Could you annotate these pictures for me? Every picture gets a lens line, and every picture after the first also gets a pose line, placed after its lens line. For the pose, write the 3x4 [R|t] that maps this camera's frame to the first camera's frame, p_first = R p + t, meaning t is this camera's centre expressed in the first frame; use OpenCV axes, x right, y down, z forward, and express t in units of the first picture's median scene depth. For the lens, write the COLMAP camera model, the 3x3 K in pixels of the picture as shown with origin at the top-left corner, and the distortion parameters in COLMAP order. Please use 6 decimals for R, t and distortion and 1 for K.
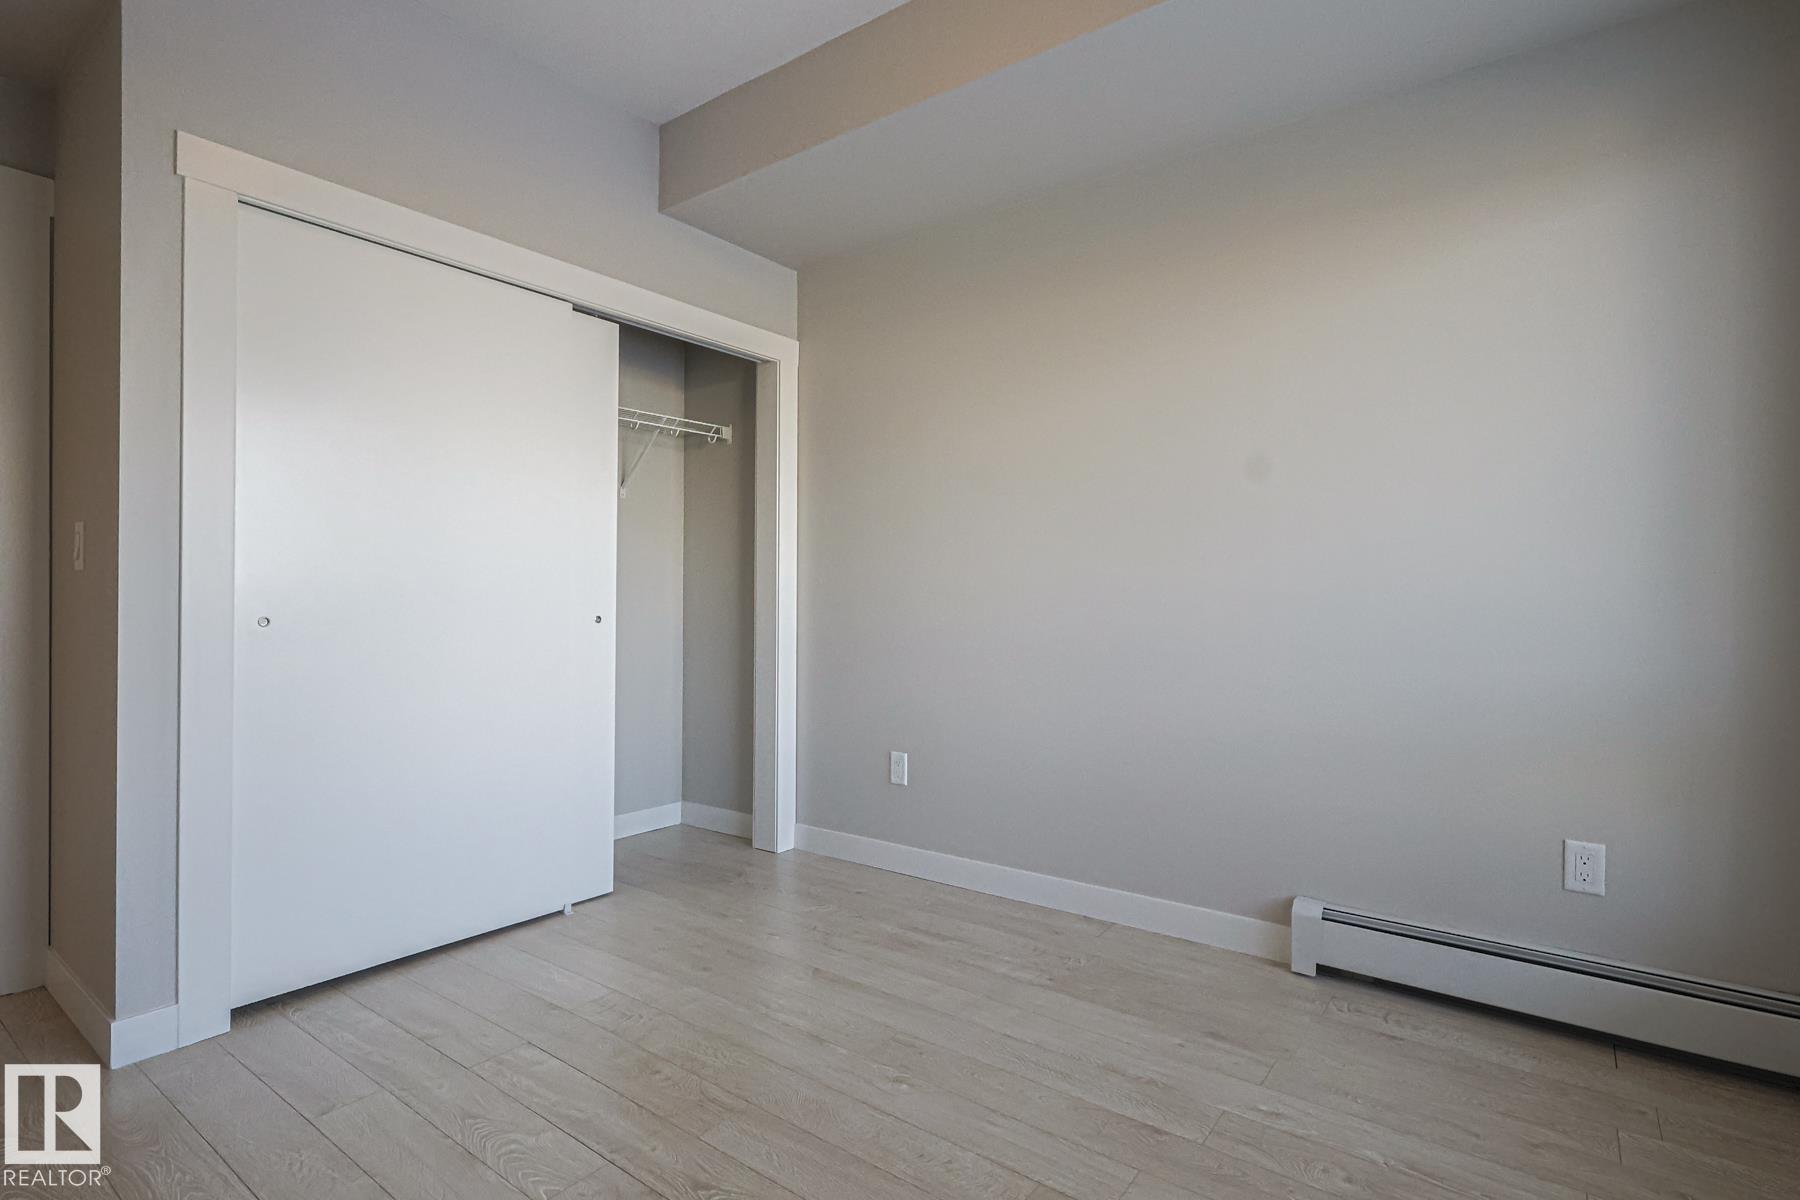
lens RADIAL K [[890.4, 0, 889.4], [0, 890.4, 597.3], [0, 0, 1]] dist [0.006602, 0.000118]
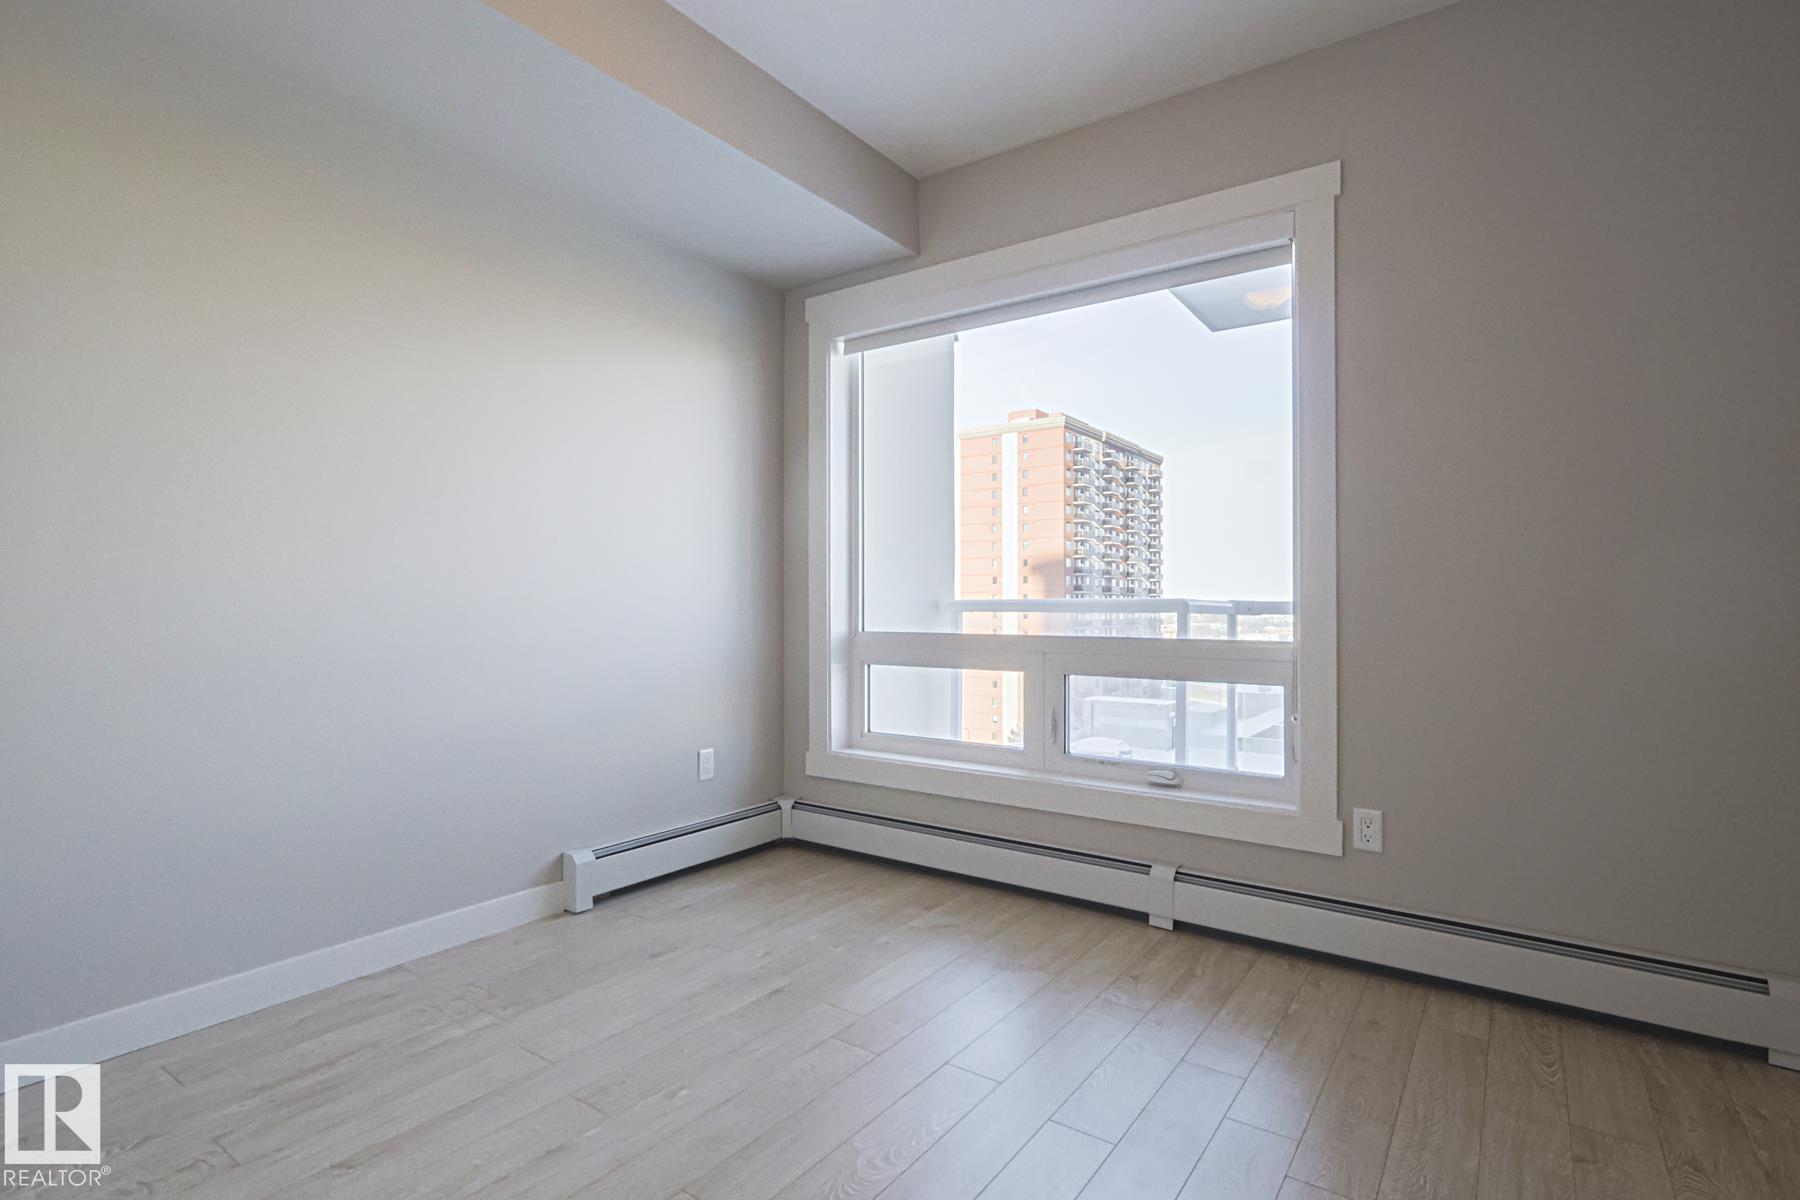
lens RADIAL K [[890.4, 0, 911.6], [0, 890.4, 607.8], [0, 0, 1]] dist [0.006602, 0.000118]
pose [[-0.025338, -0.014192, 0.999578, -0.756977], [0.006047, 0.999879, 0.014349, 0.001290], [-0.999661, 0.006408, -0.025249, 0.602822]]
